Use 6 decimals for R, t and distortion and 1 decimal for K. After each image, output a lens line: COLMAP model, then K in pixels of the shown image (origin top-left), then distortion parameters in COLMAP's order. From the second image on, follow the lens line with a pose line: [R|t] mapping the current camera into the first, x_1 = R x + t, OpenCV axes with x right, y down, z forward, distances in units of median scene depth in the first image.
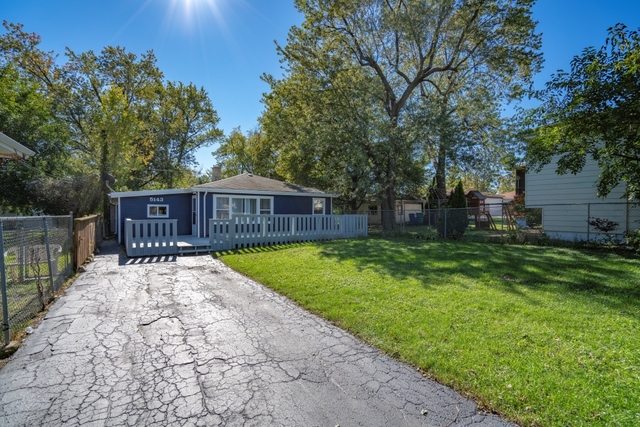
lens RADIAL K [[302.0, 0, 324.6], [0, 302.0, 215.3], [0, 0, 1]] dist [-0.039055, 0.013019]
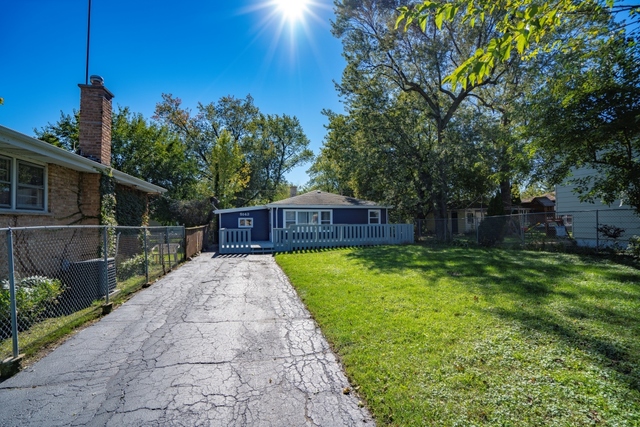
lens RADIAL K [[302.0, 0, 322.4], [0, 302.0, 216.8], [0, 0, 1]] dist [-0.039055, 0.013019]
pose [[0.941181, -0.018585, -0.337391, 0.195303], [0.009398, 0.999540, -0.028842, 0.001400], [0.337772, 0.023975, 0.940923, -0.144262]]
